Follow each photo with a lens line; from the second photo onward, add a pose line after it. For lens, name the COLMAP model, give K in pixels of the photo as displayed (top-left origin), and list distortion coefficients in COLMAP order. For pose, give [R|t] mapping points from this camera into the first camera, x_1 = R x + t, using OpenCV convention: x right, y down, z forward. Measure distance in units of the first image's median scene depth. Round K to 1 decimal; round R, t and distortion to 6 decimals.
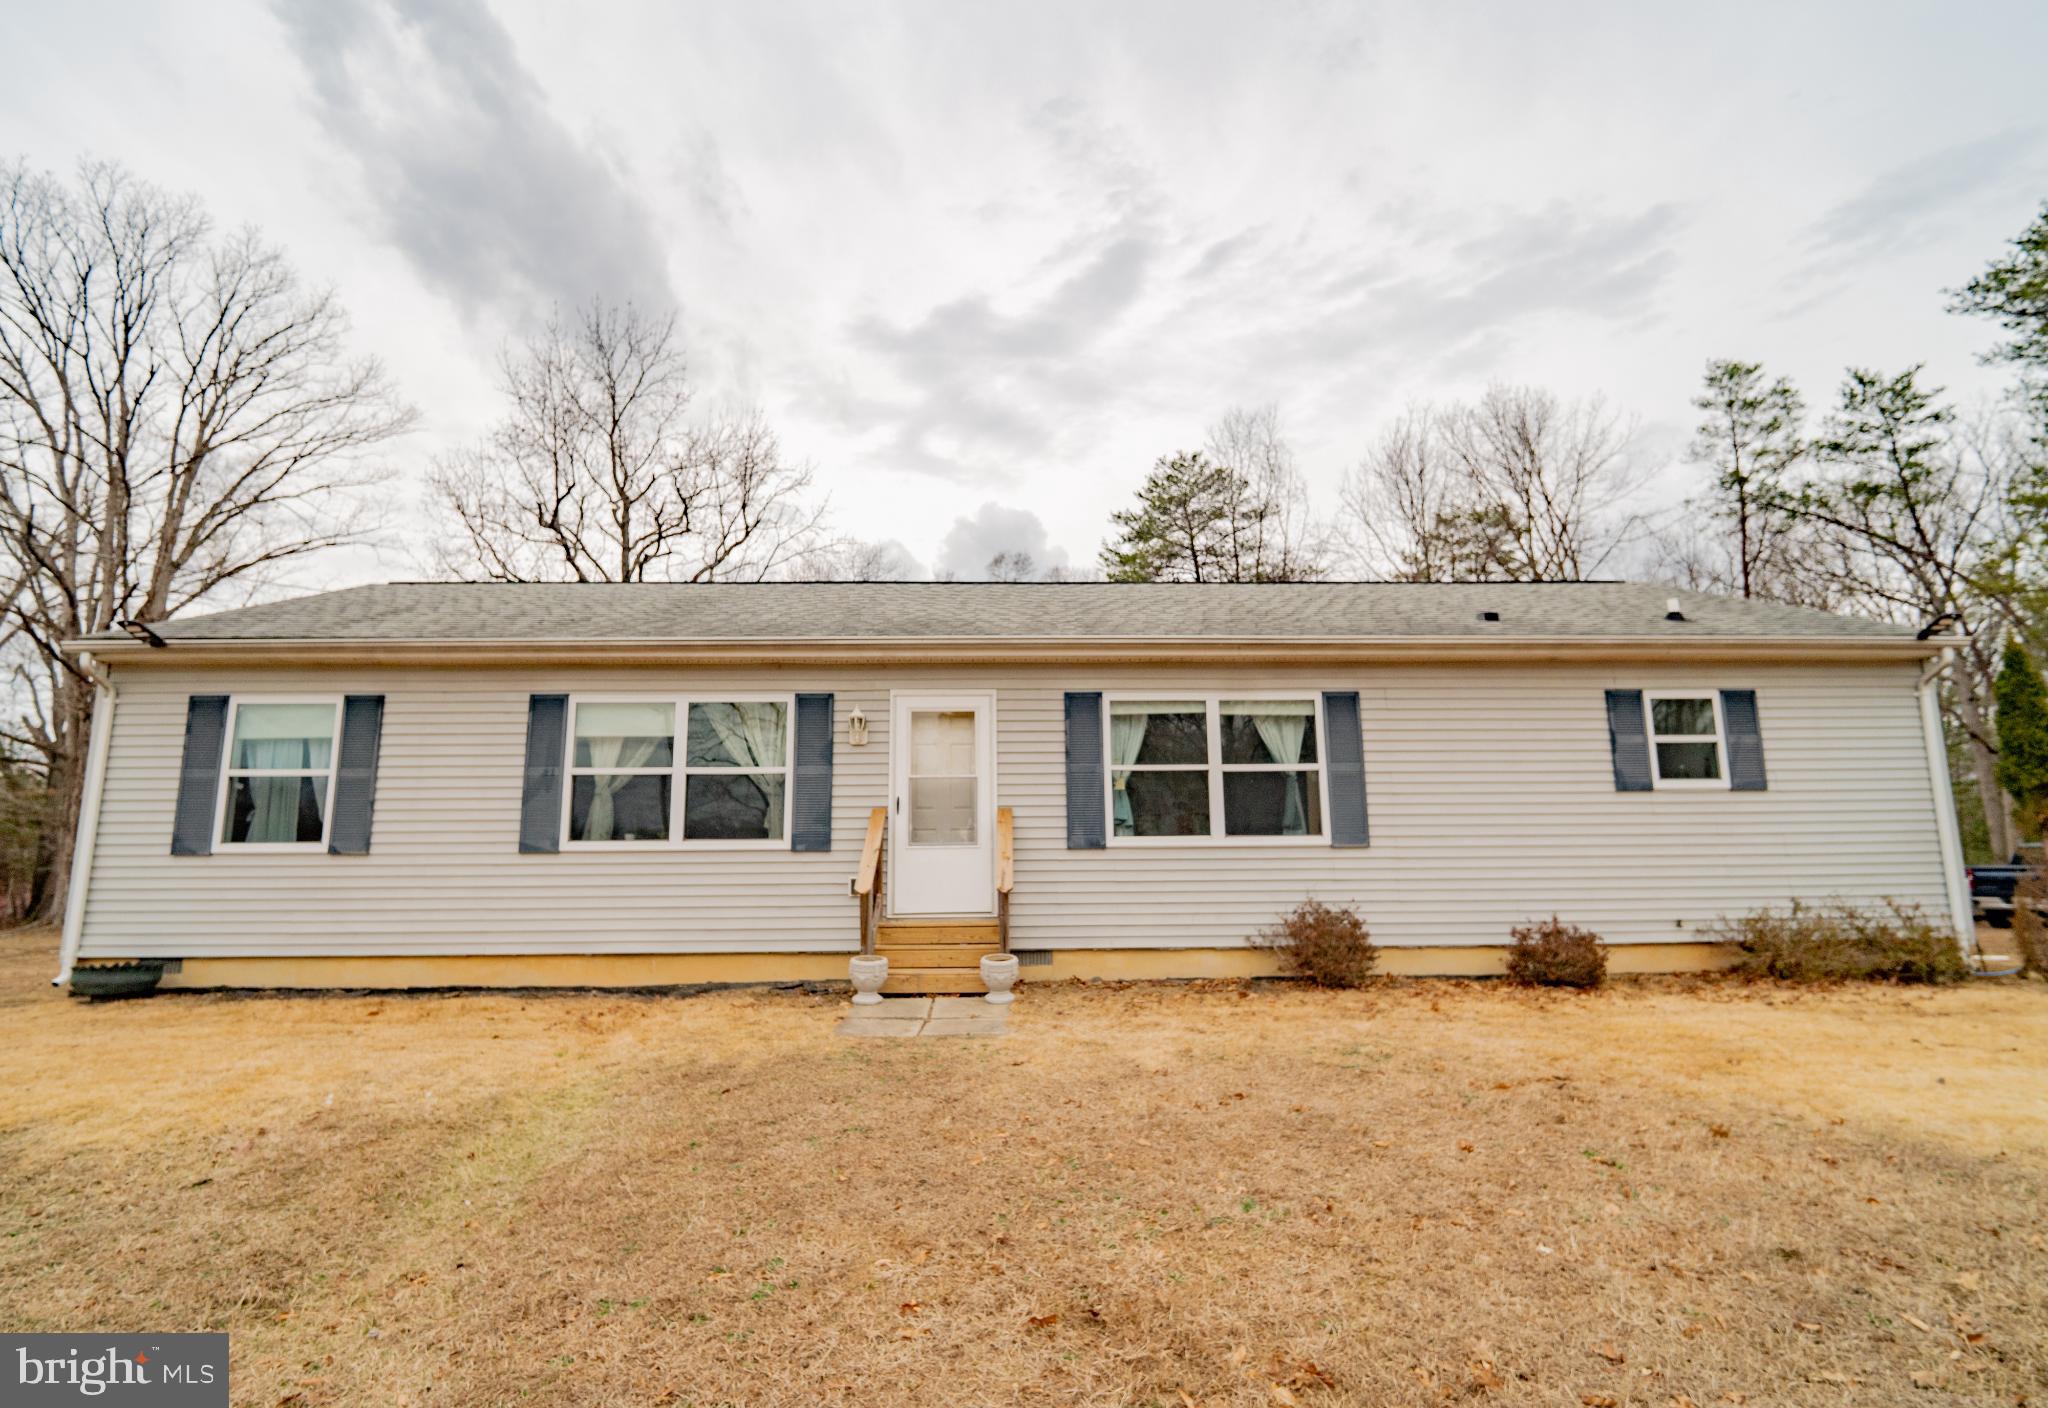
lens RADIAL K [[902.4, 0, 1023.8], [0, 902.4, 695.9], [0, 0, 1]] dist [-0.005782, -0.000675]
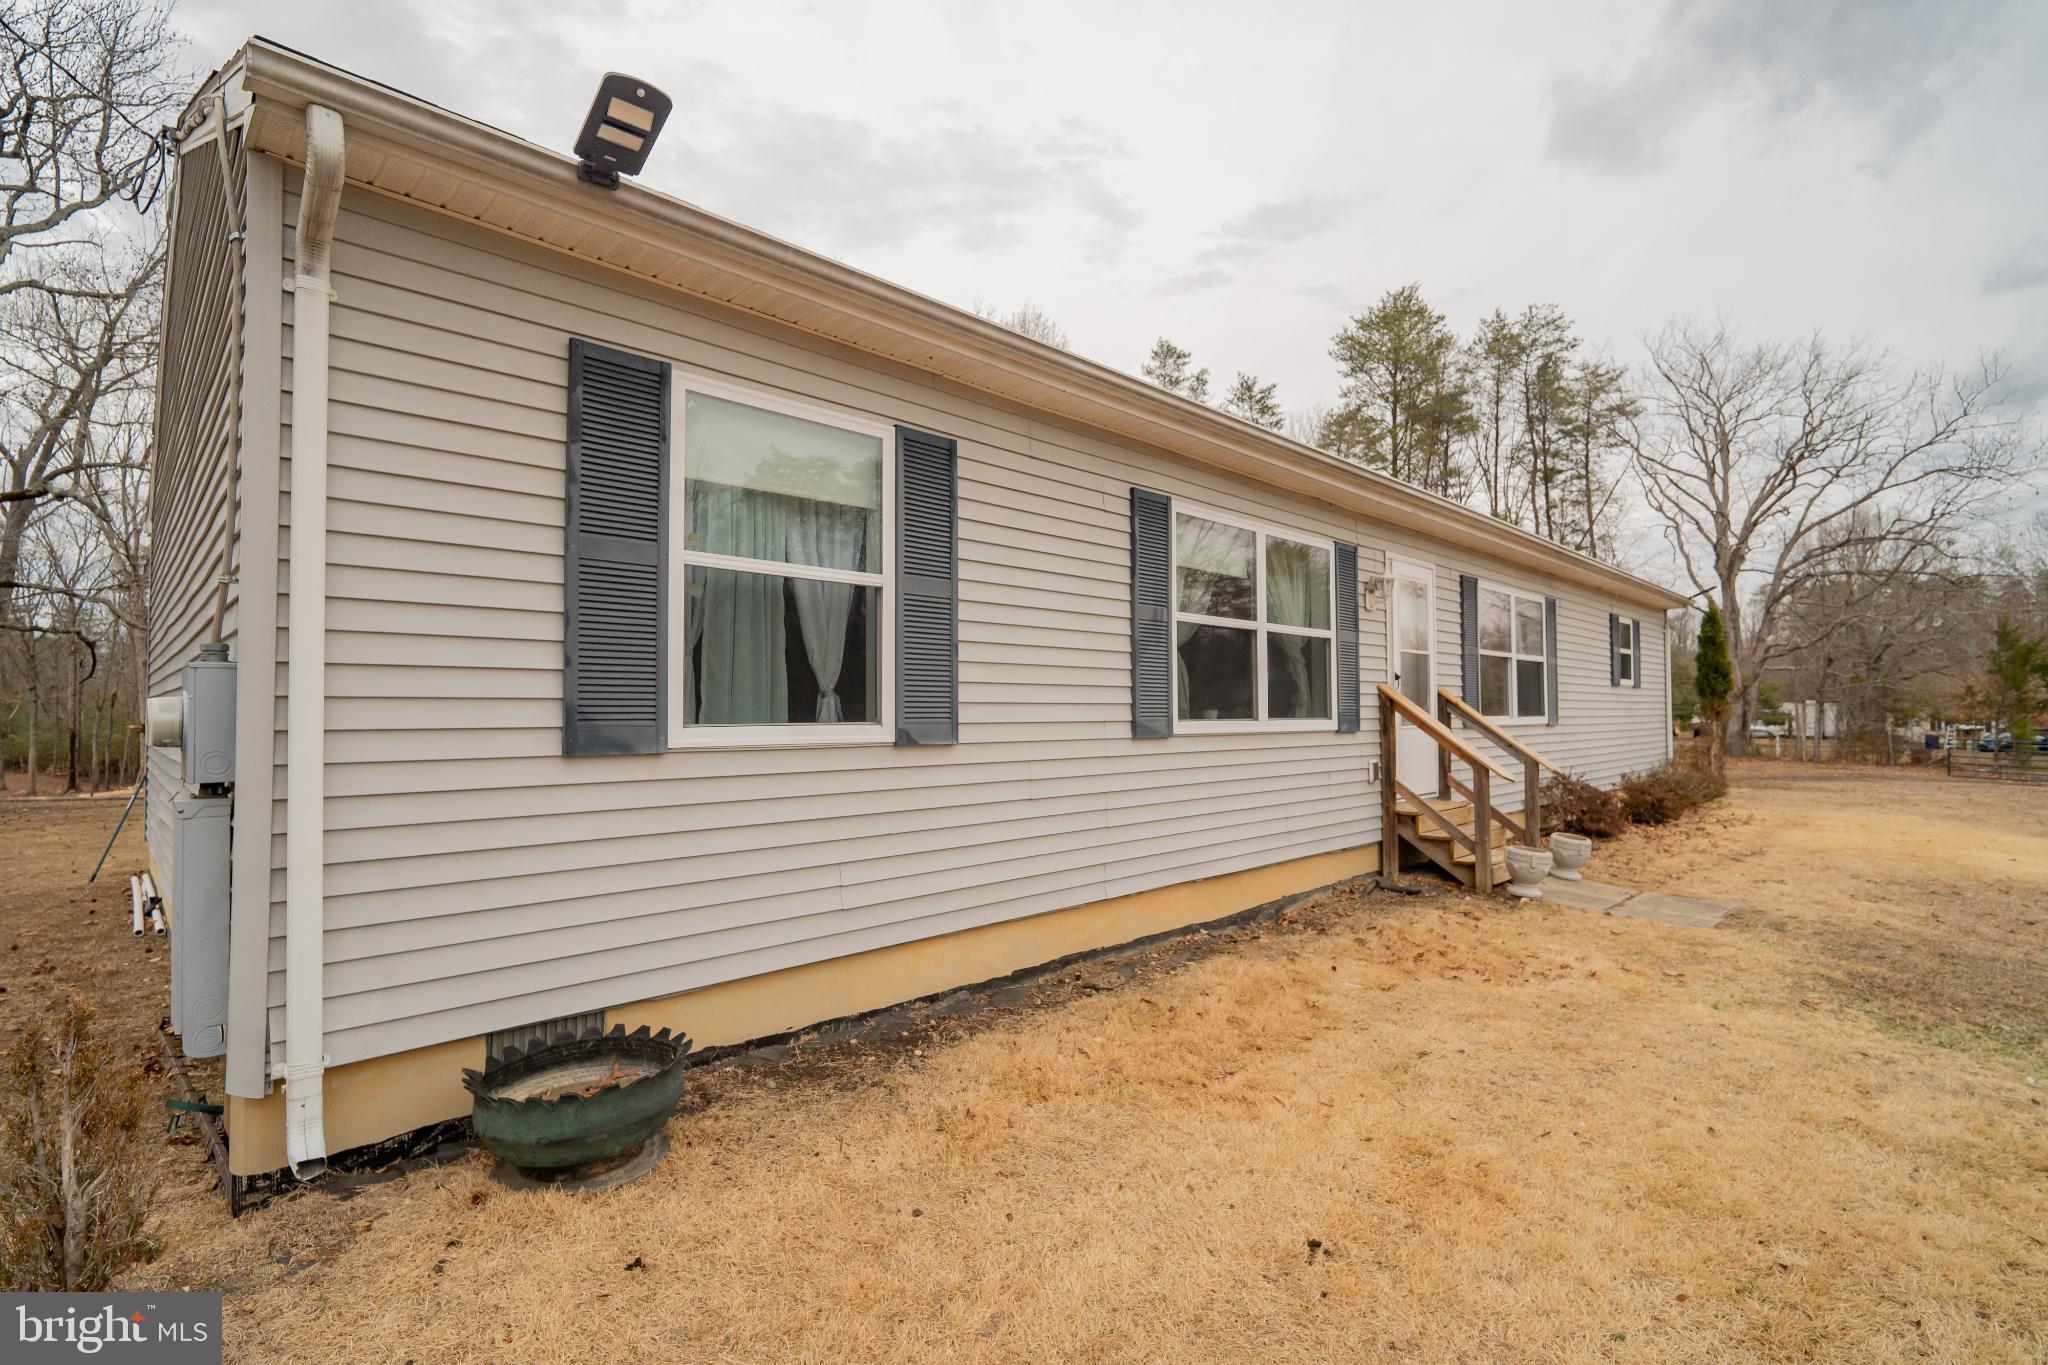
lens RADIAL K [[951.0, 0, 1024.3], [0, 951.0, 692.7], [0, 0, 1]] dist [-0.001839, -0.002086]
pose [[0.725400, 0.021361, 0.687996, -1.061305], [-0.104078, 0.991430, 0.078954, 0.095613], [-0.680414, -0.128878, 0.721407, 0.561558]]
